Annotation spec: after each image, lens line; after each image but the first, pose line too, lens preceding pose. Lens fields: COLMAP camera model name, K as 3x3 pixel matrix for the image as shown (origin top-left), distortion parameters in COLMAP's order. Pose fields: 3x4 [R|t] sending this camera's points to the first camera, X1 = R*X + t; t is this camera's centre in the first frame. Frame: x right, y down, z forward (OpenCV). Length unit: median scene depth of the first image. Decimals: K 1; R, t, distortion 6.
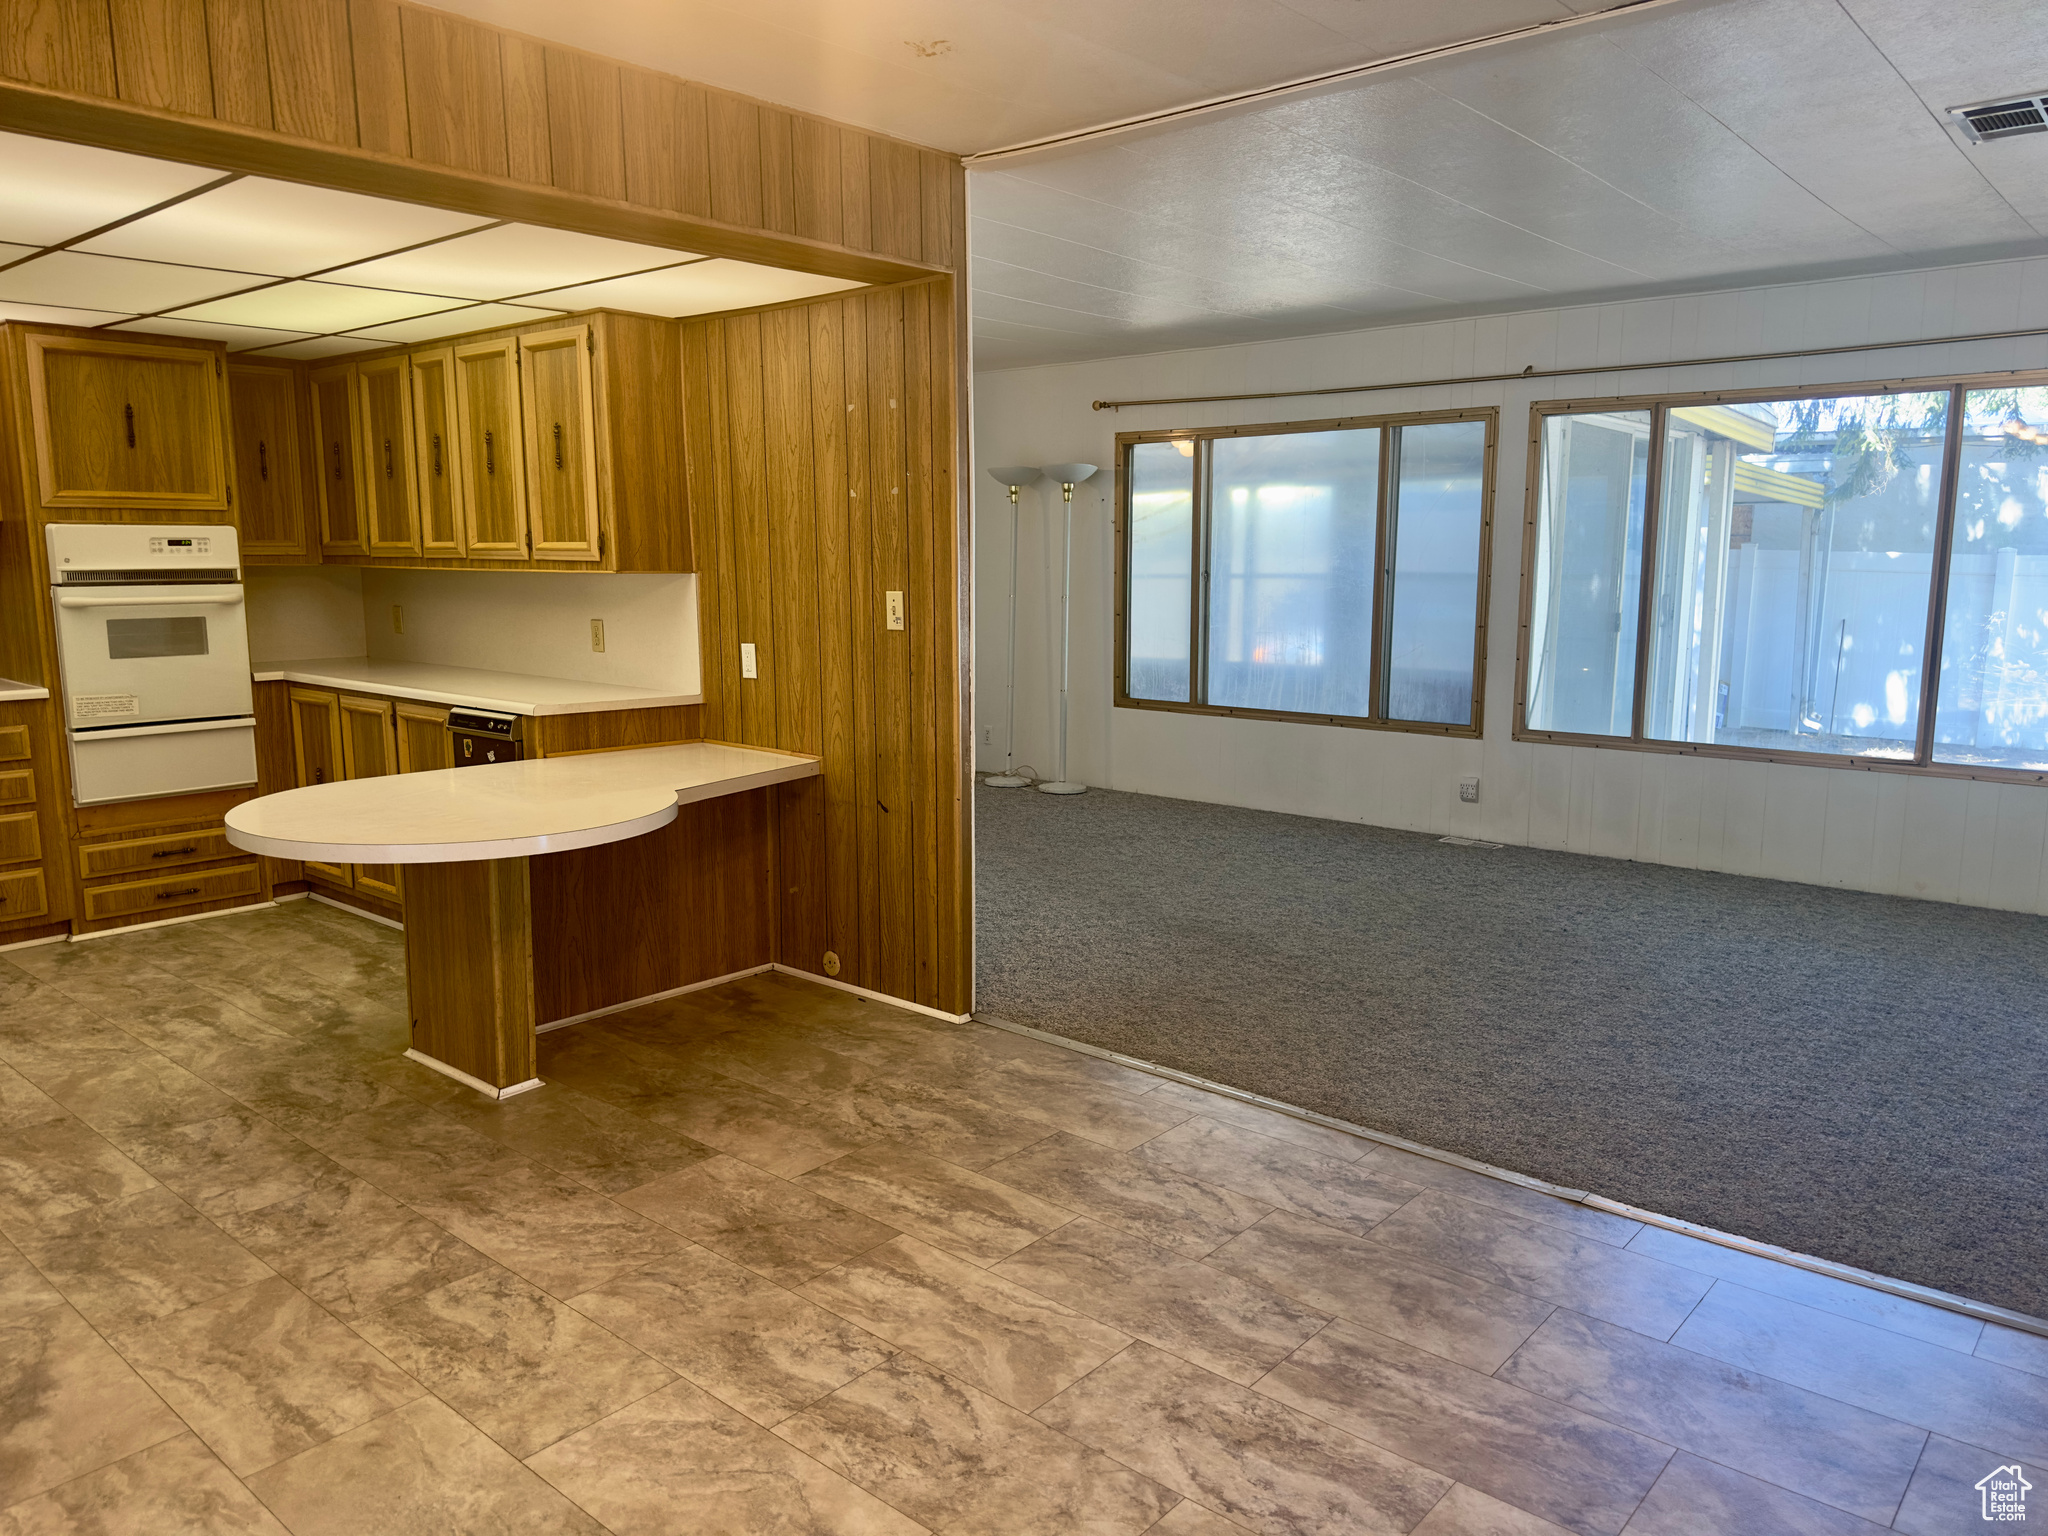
lens RADIAL K [[1436.3, 0, 1016.2], [0, 1436.3, 784.8], [0, 0, 1]] dist [0.094495, -0.129611]
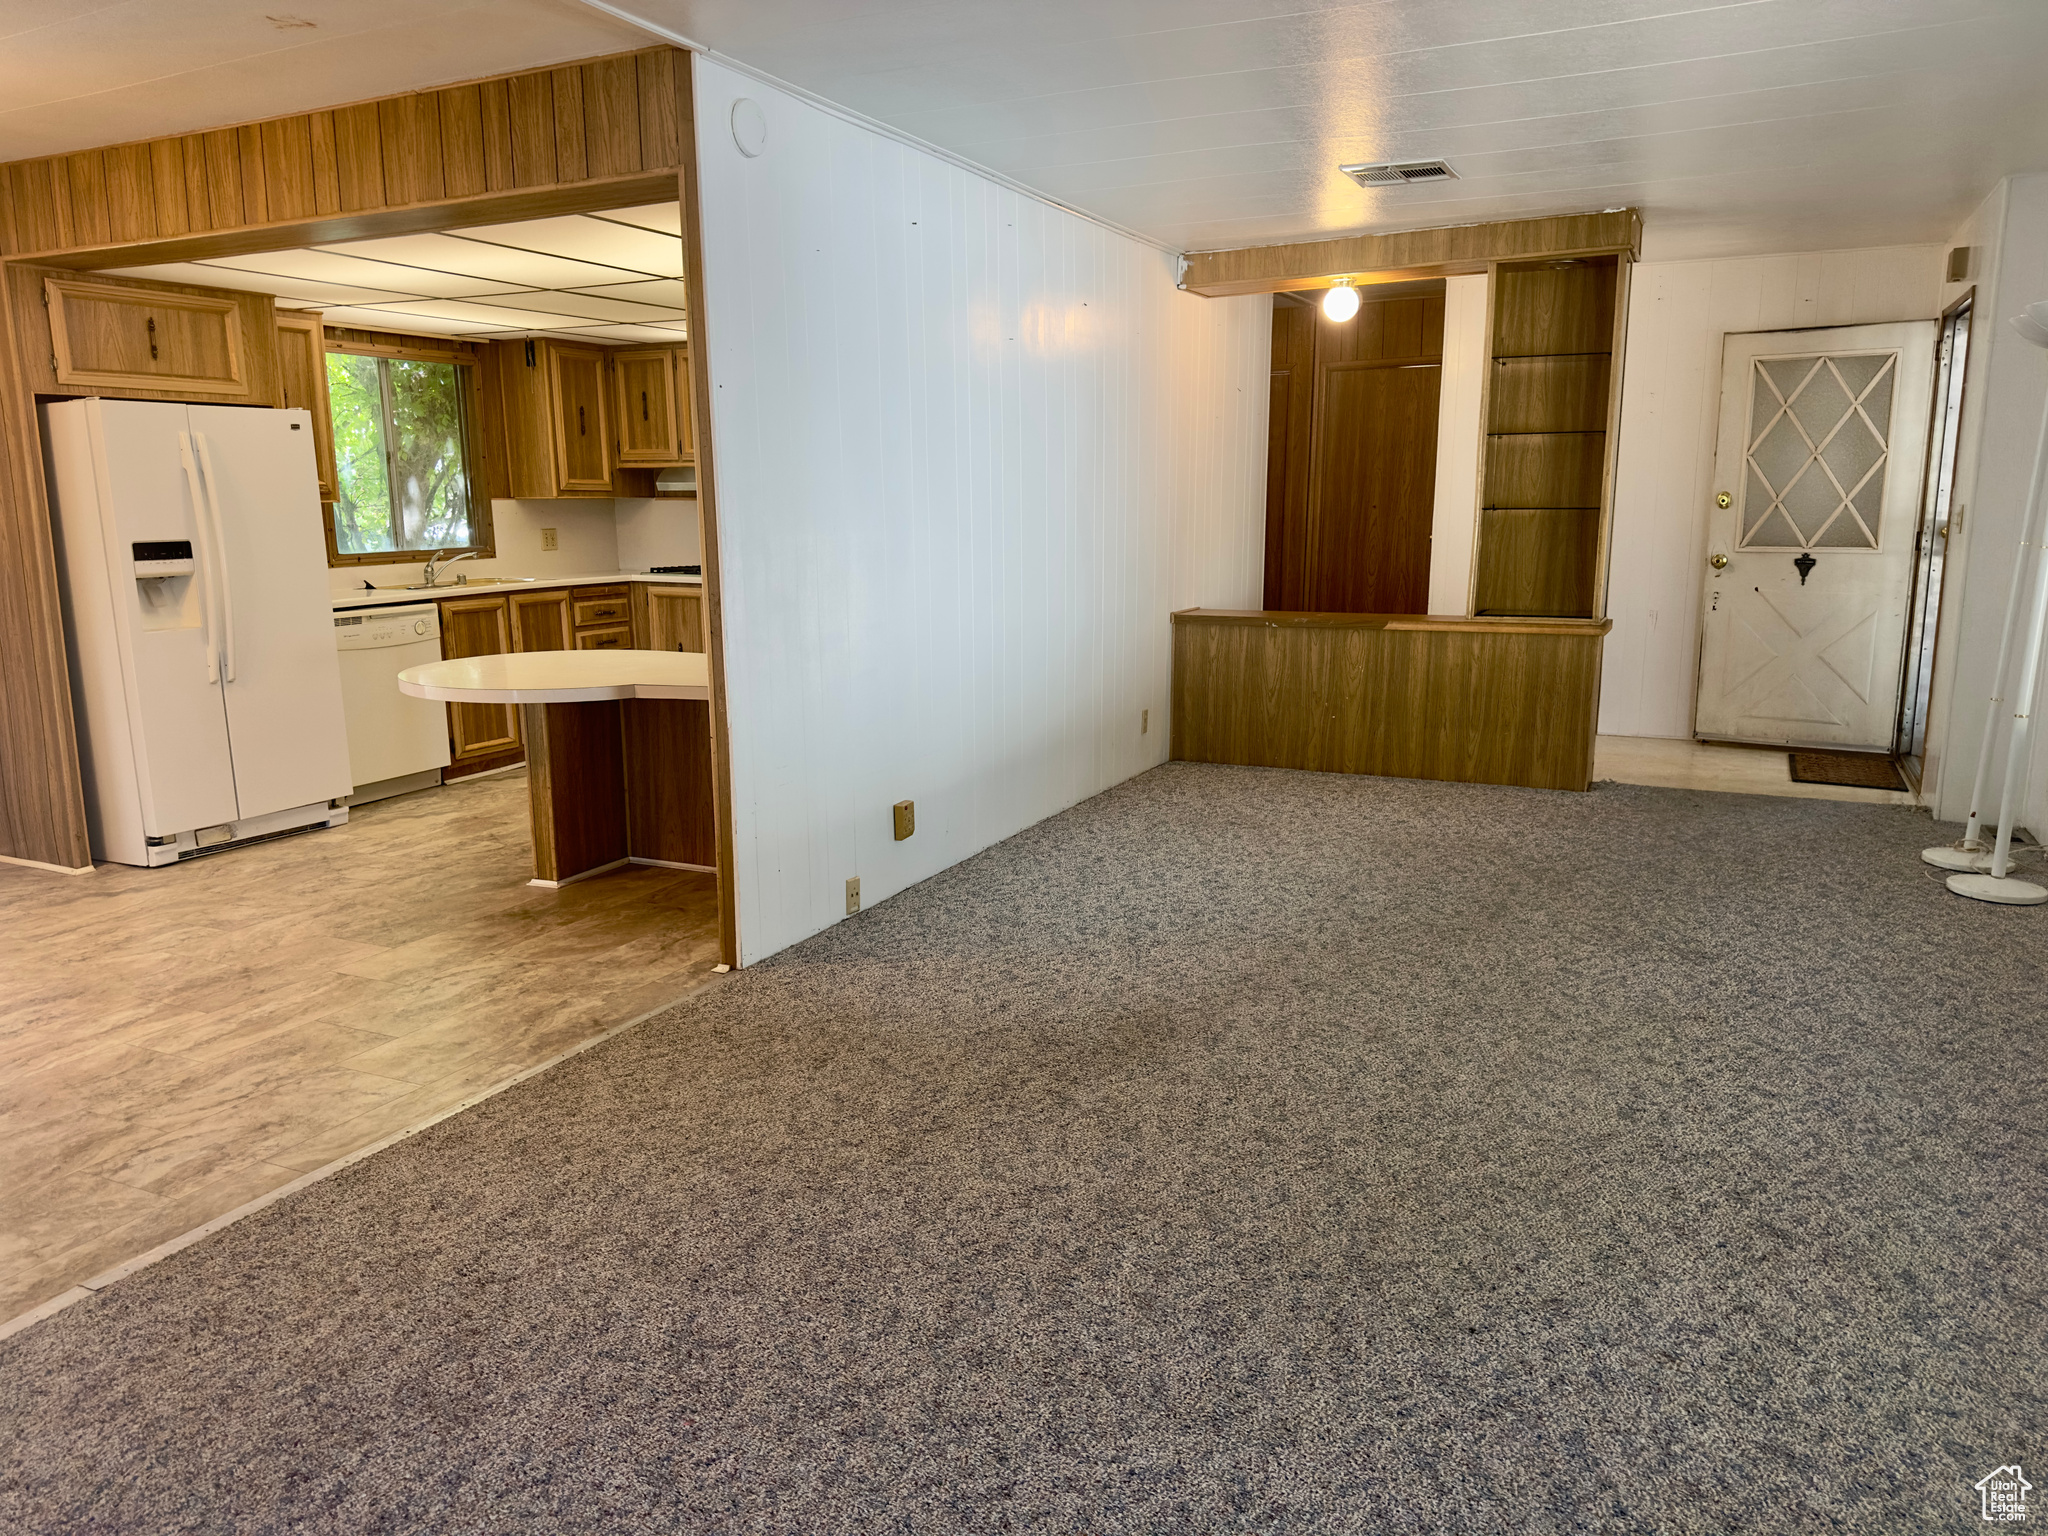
lens RADIAL K [[1436.3, 0, 1016.2], [0, 1436.3, 784.8], [0, 0, 1]] dist [0.094495, -0.129611]
pose [[0.260669, 0.189401, -0.946667, 0.796577], [-0.147918, 0.976825, 0.154705, -0.118560], [0.954029, 0.099702, 0.282644, 0.801630]]
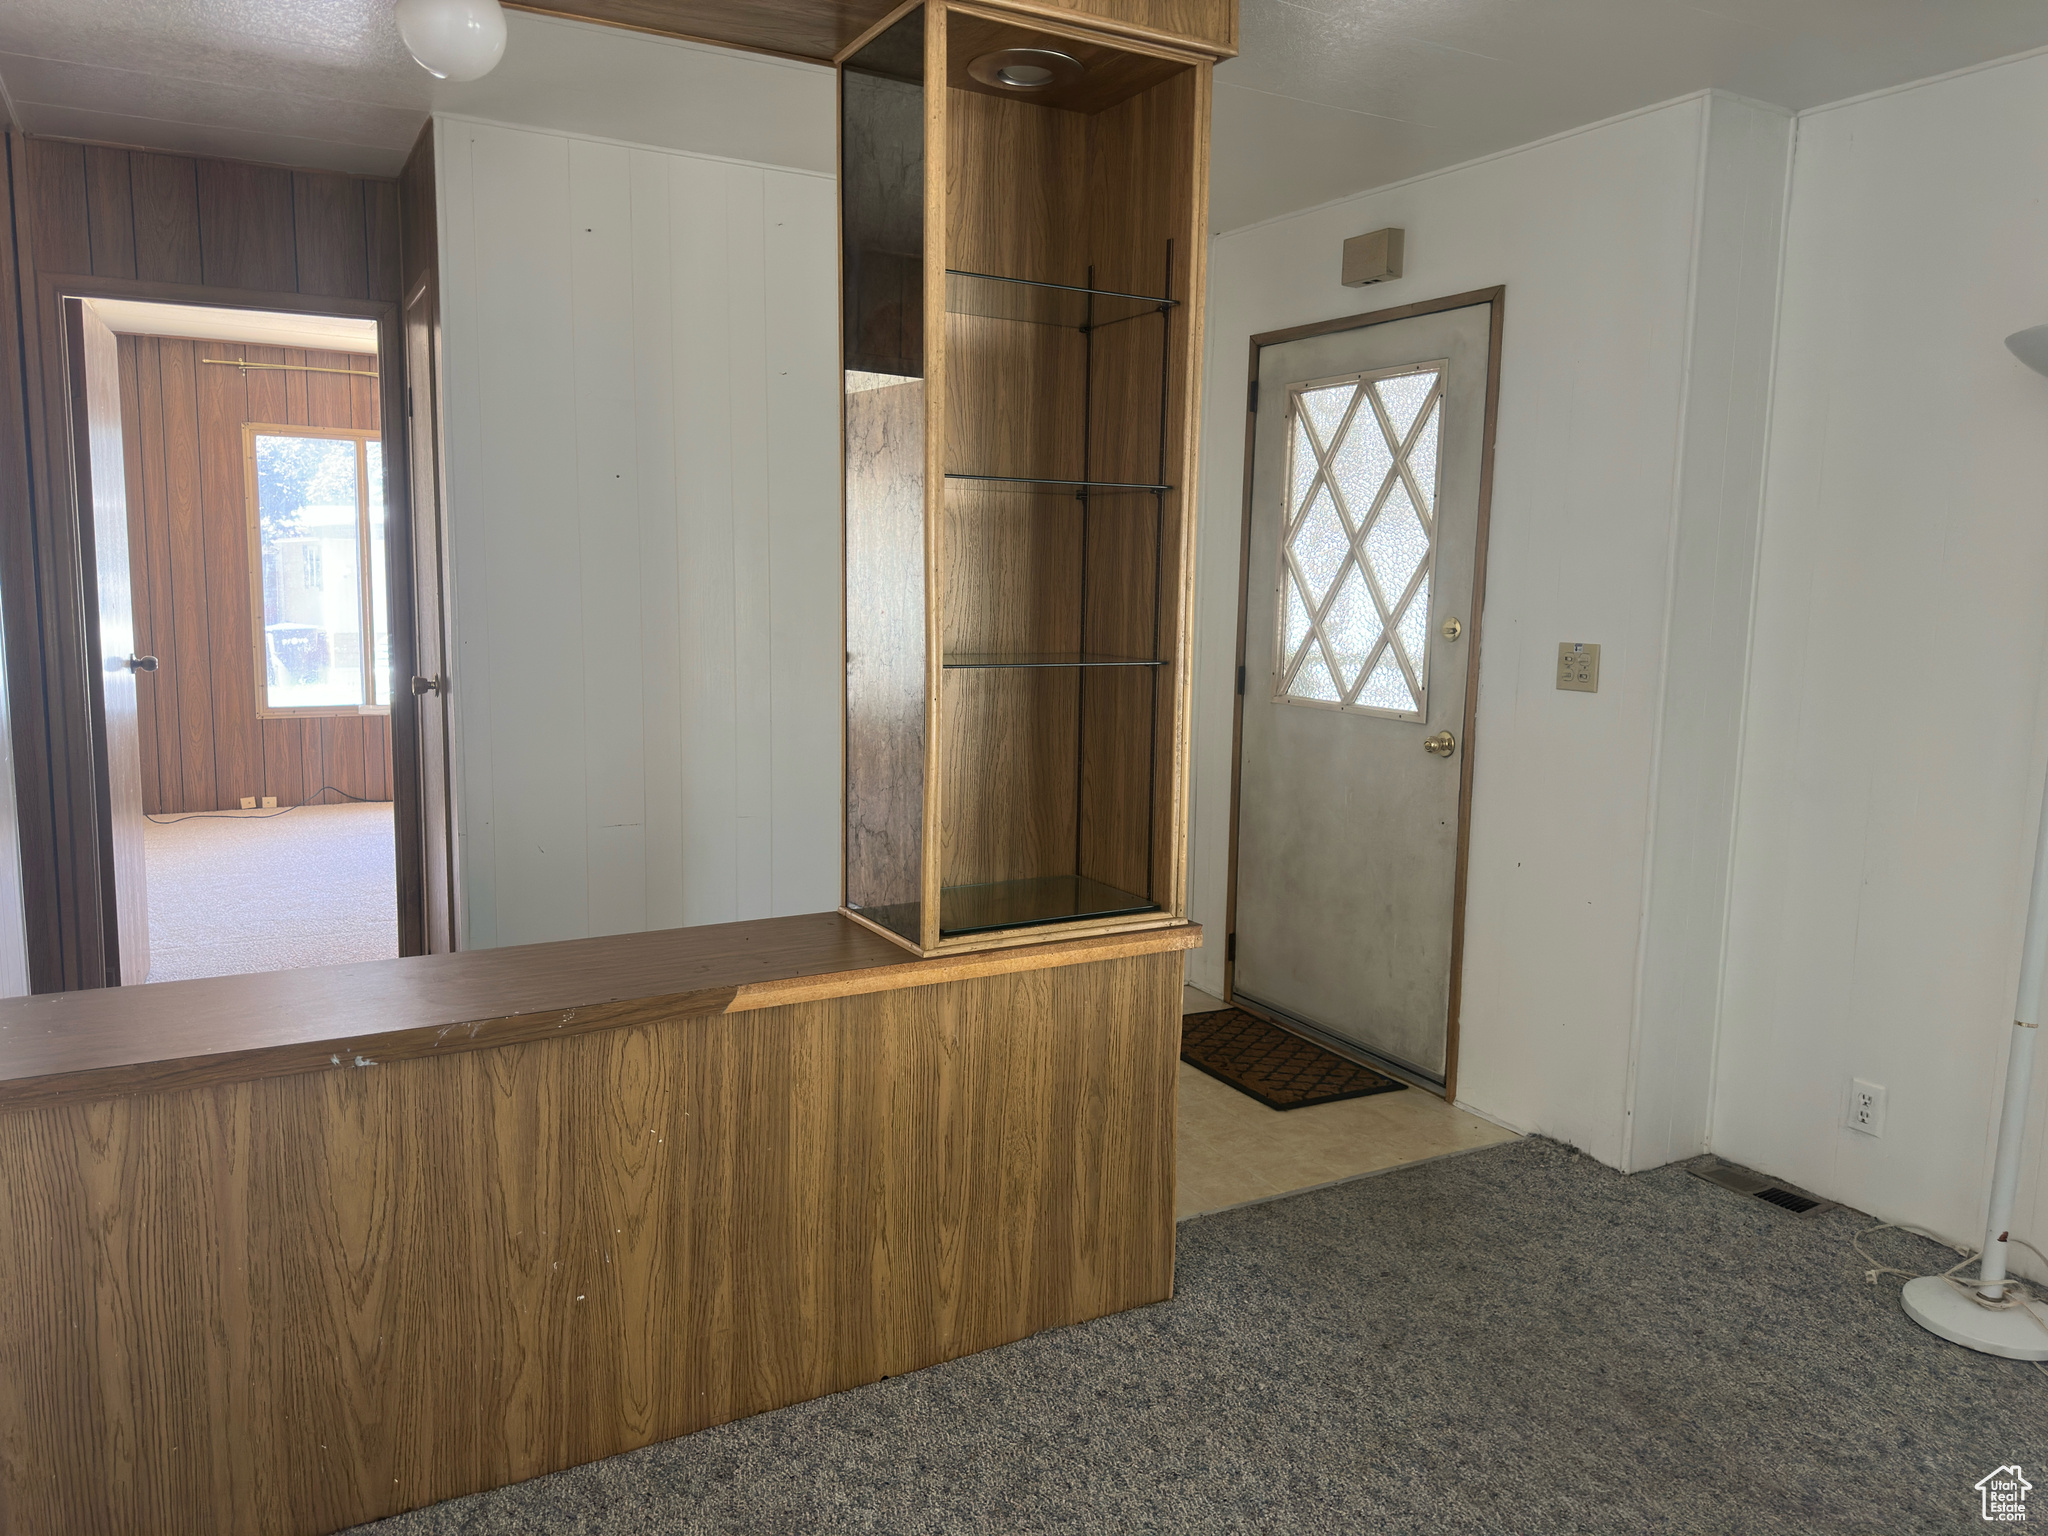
lens RADIAL K [[1425.8, 0, 1011.9], [0, 1425.8, 766.3], [0, 0, 1]] dist [0.131543, -0.183832]
pose [[0.927189, 0.073413, -0.367331, -0.180795], [-0.080713, 0.996727, -0.004529, -0.186649], [0.365796, 0.033847, 0.930079, 1.104906]]
